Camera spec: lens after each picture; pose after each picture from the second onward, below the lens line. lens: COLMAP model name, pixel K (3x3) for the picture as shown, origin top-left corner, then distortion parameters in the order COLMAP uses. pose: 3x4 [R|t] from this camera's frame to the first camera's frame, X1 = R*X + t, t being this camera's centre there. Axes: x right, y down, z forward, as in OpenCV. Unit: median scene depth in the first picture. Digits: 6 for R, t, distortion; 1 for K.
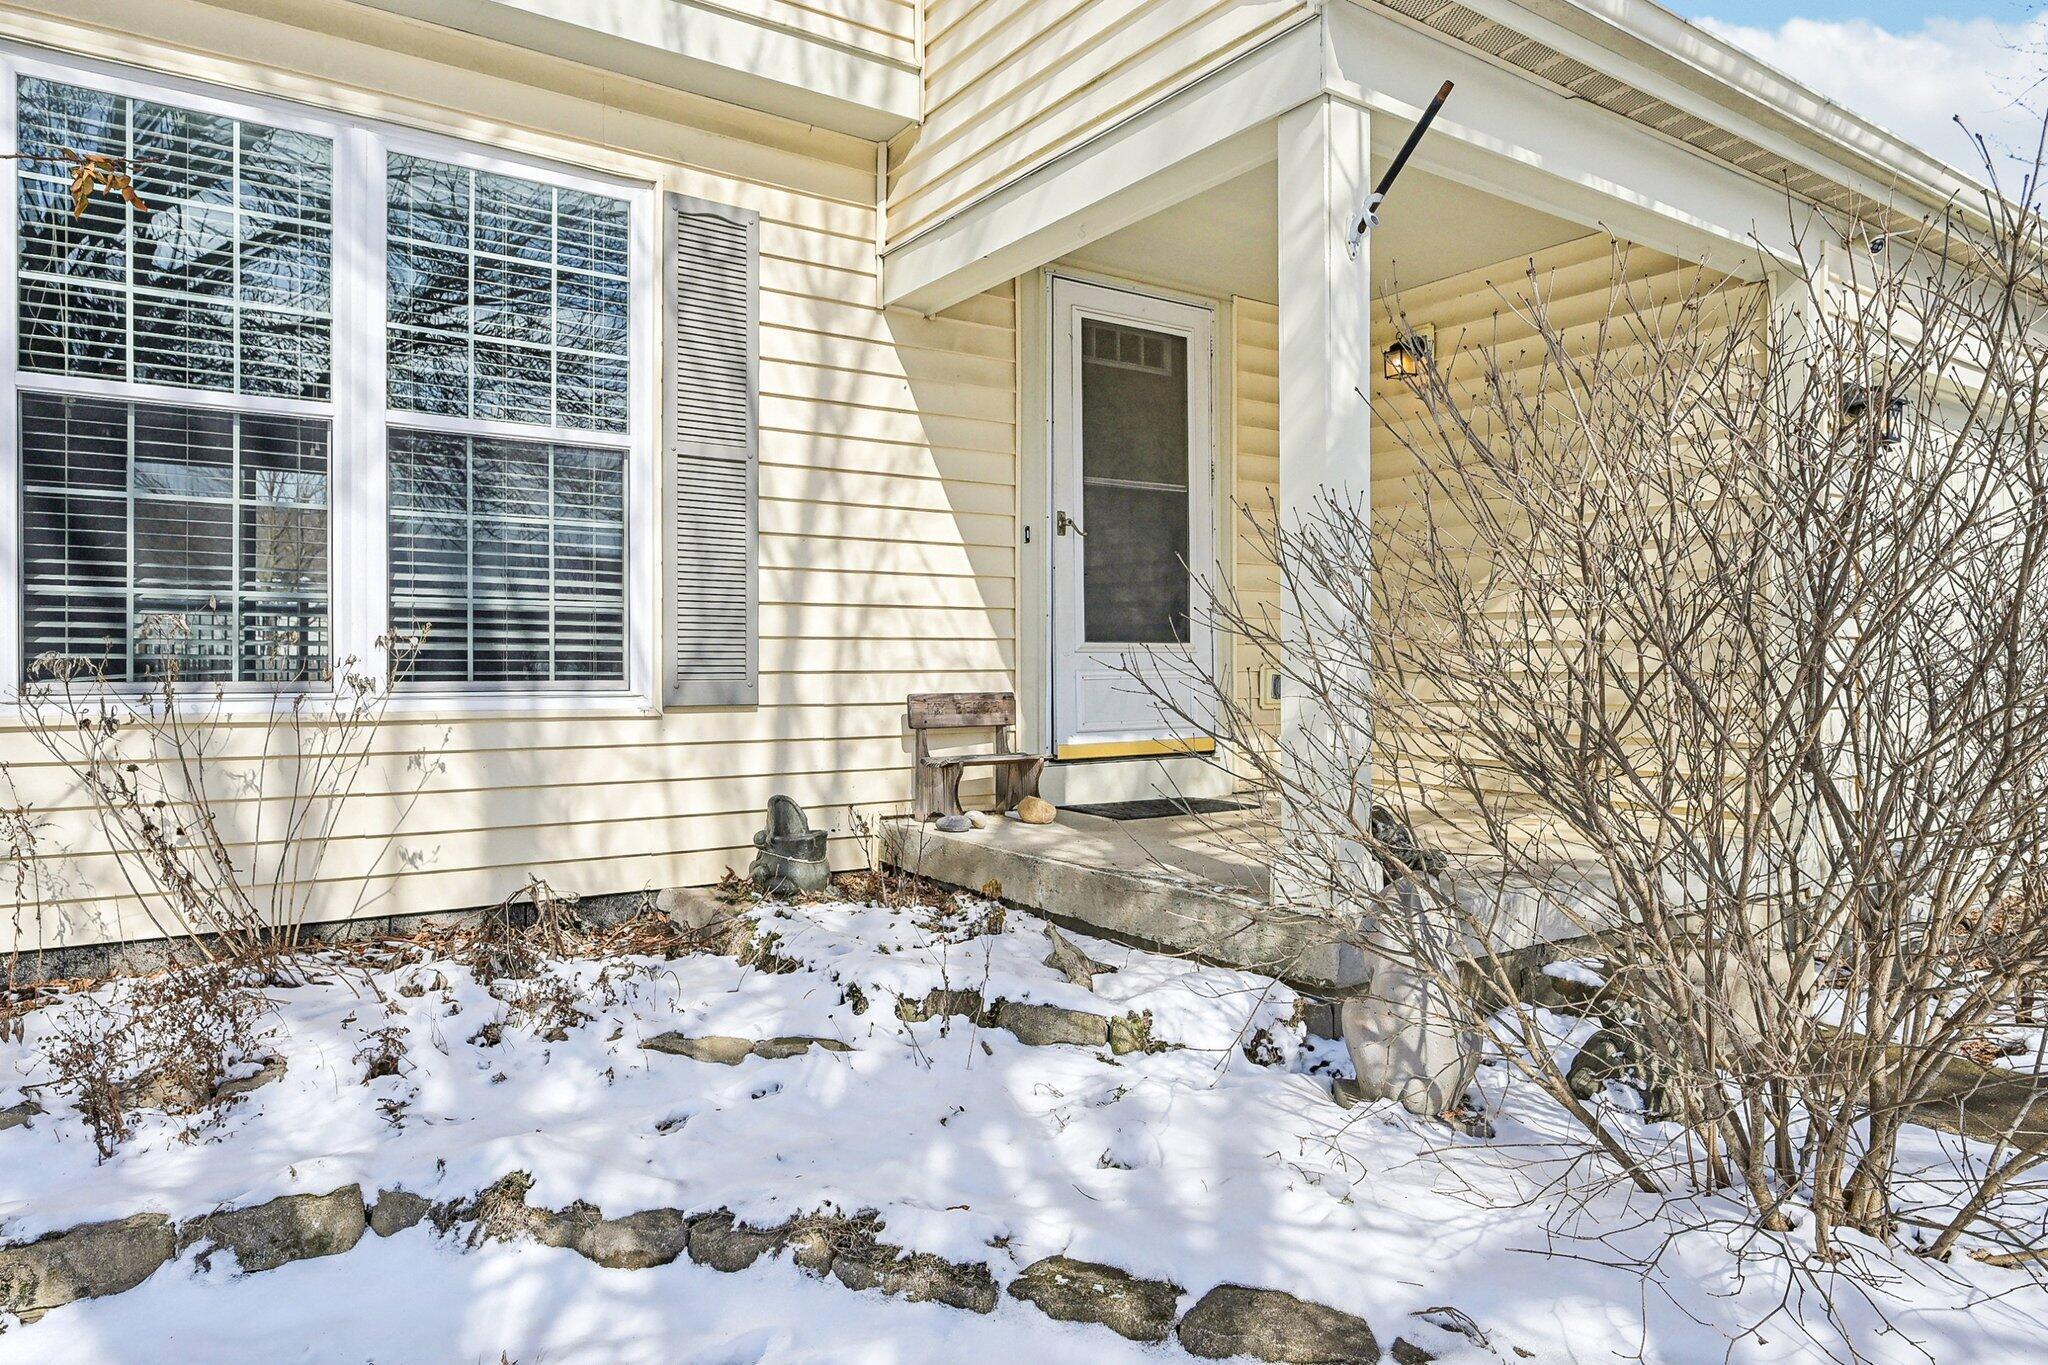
lens RADIAL K [[1261.5, 0, 1026.3], [0, 1261.5, 659.0], [0, 0, 1]] dist [-0.004101, -0.001364]
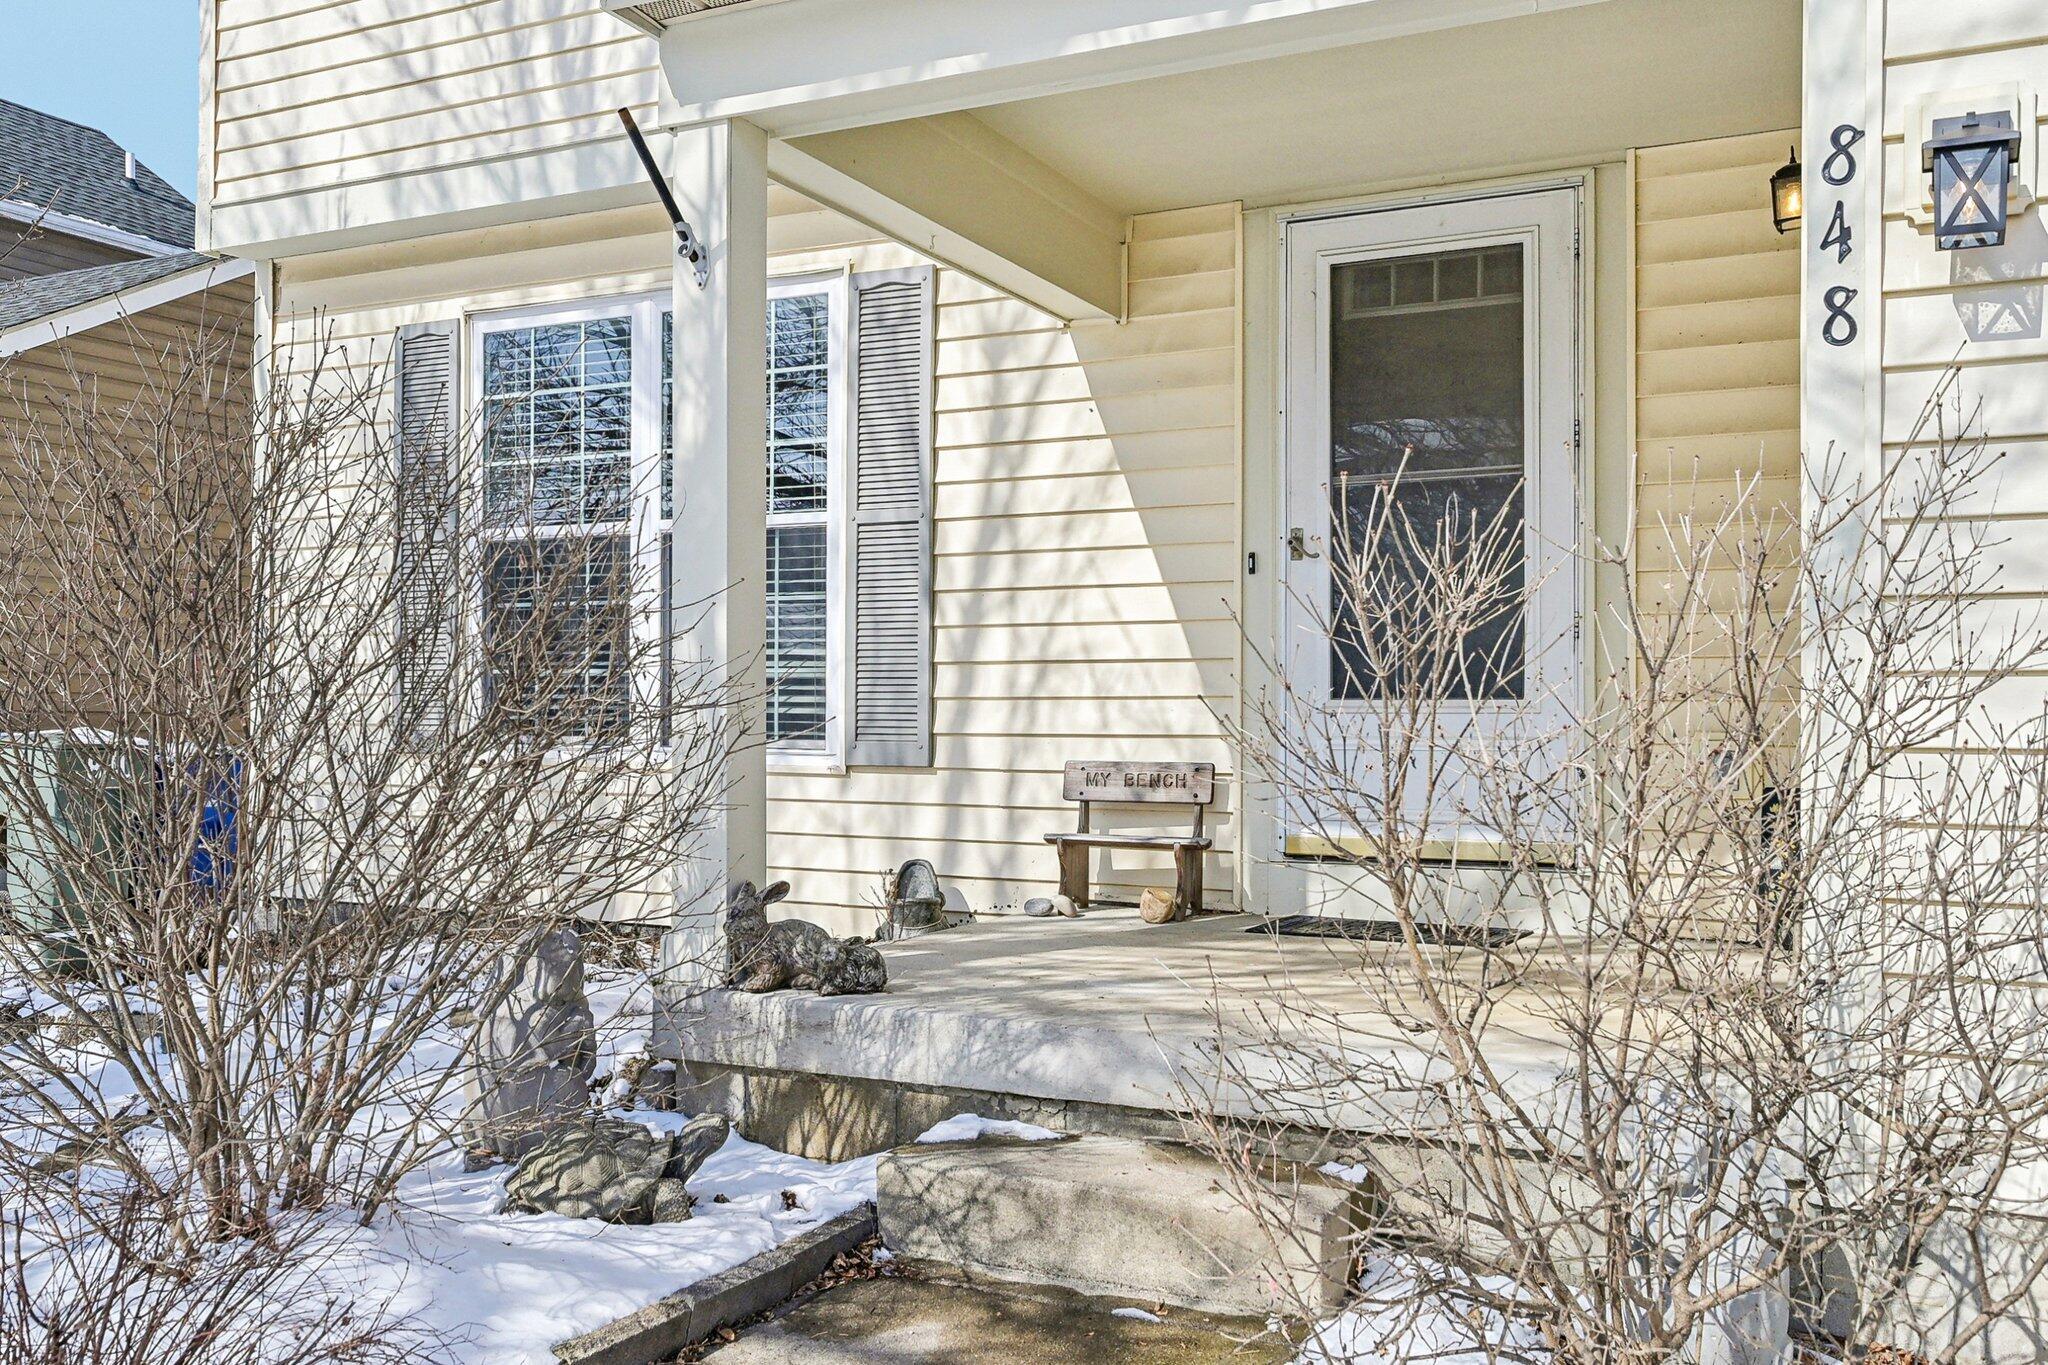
lens RADIAL K [[1754.6, 0, 1028.2], [0, 1754.6, 724.9], [0, 0, 1]] dist [-0.036147, -0.000768]
pose [[0.494203, 0.008072, -0.869309, 0.984127], [-0.000306, 0.999958, 0.009111, -0.008935], [0.869346, -0.004237, 0.494185, 0.381333]]
